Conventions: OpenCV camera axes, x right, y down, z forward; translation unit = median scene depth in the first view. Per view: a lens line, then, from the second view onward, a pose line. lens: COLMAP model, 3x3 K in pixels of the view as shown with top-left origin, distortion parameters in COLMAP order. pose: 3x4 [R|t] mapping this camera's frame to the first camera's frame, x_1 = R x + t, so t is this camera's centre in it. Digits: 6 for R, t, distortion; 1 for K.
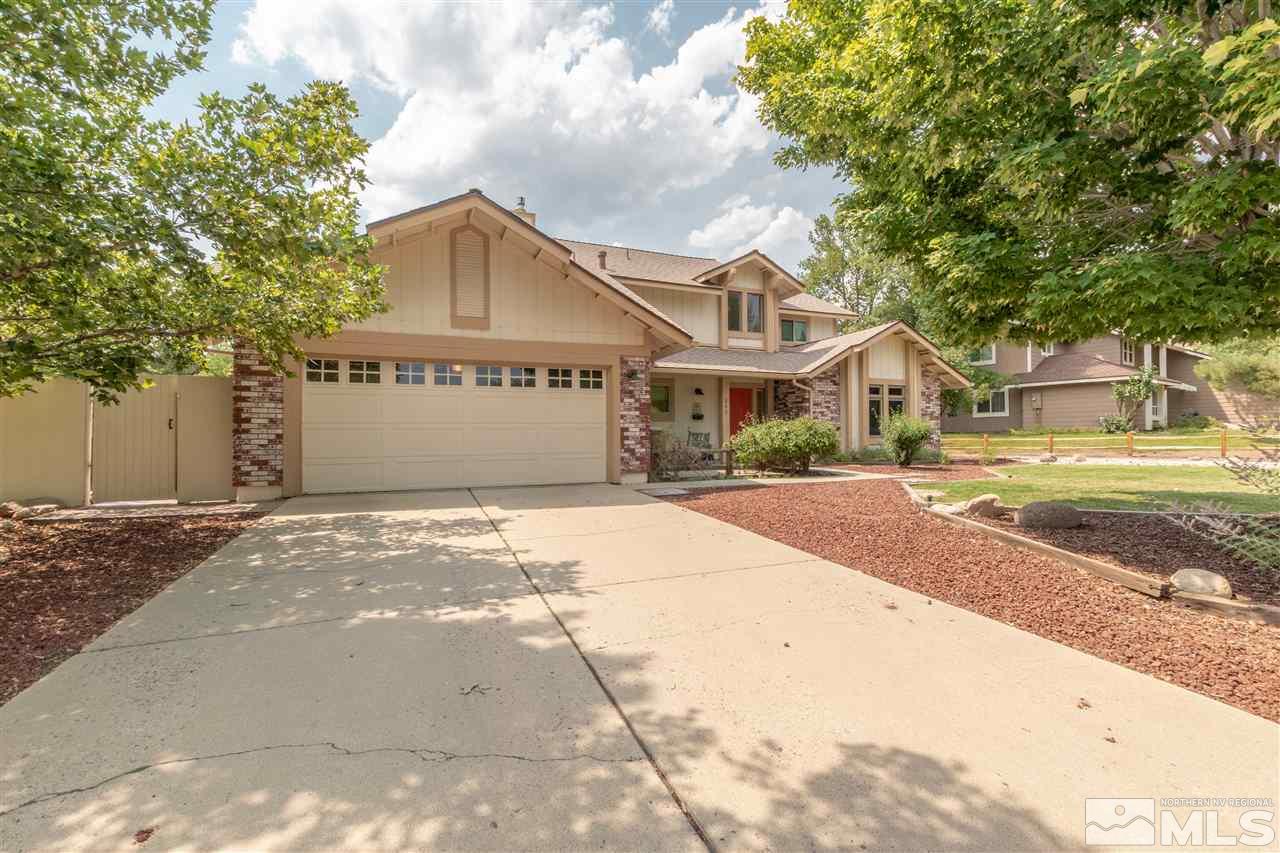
lens RADIAL K [[564.2, 0, 643.5], [0, 564.2, 432.7], [0, 0, 1]] dist [0.007353, -0.004389]
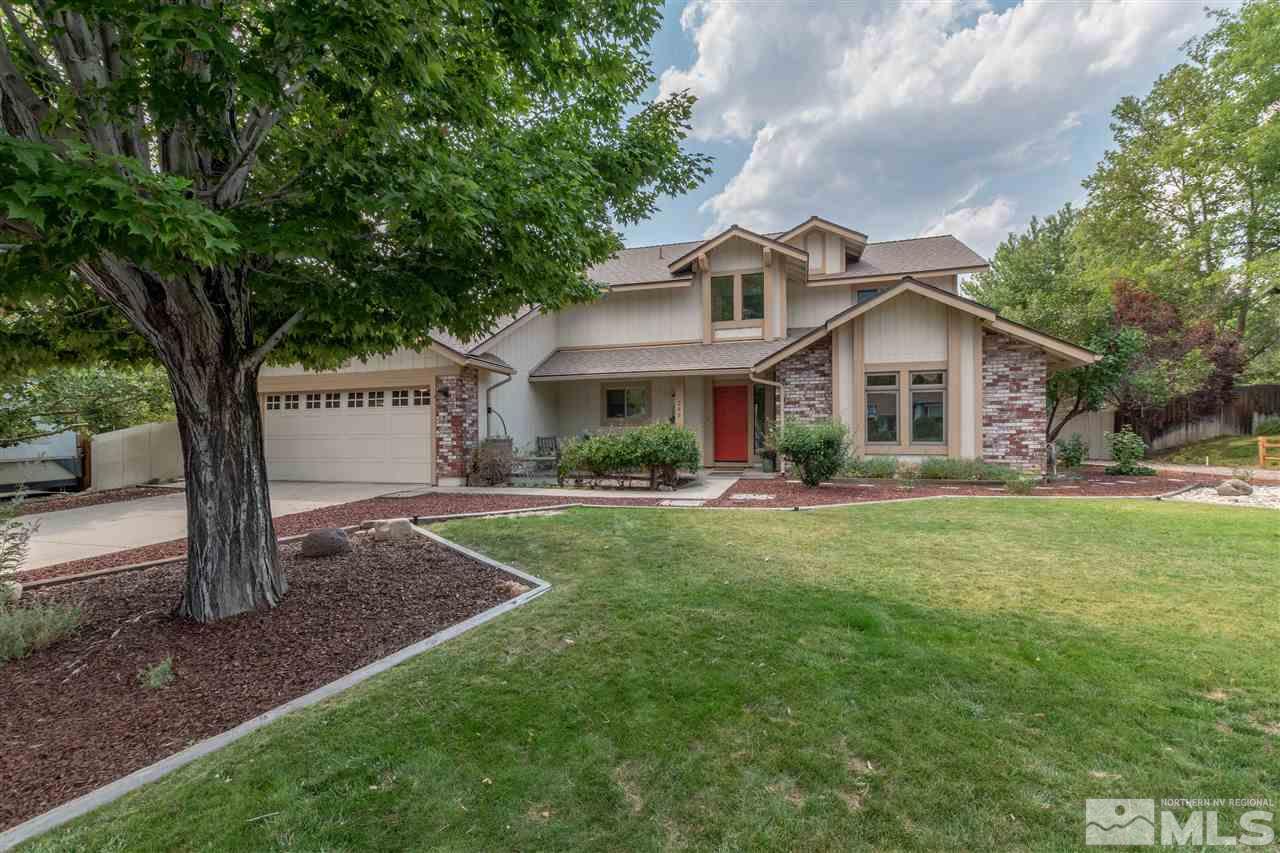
lens RADIAL K [[564.2, 0, 643.5], [0, 564.2, 432.7], [0, 0, 1]] dist [0.007353, -0.004389]
pose [[0.756499, 0.001470, -0.653993, 1.035392], [0.008896, 0.999882, 0.012538, -0.029781], [0.653934, -0.015303, 0.756396, 0.391500]]
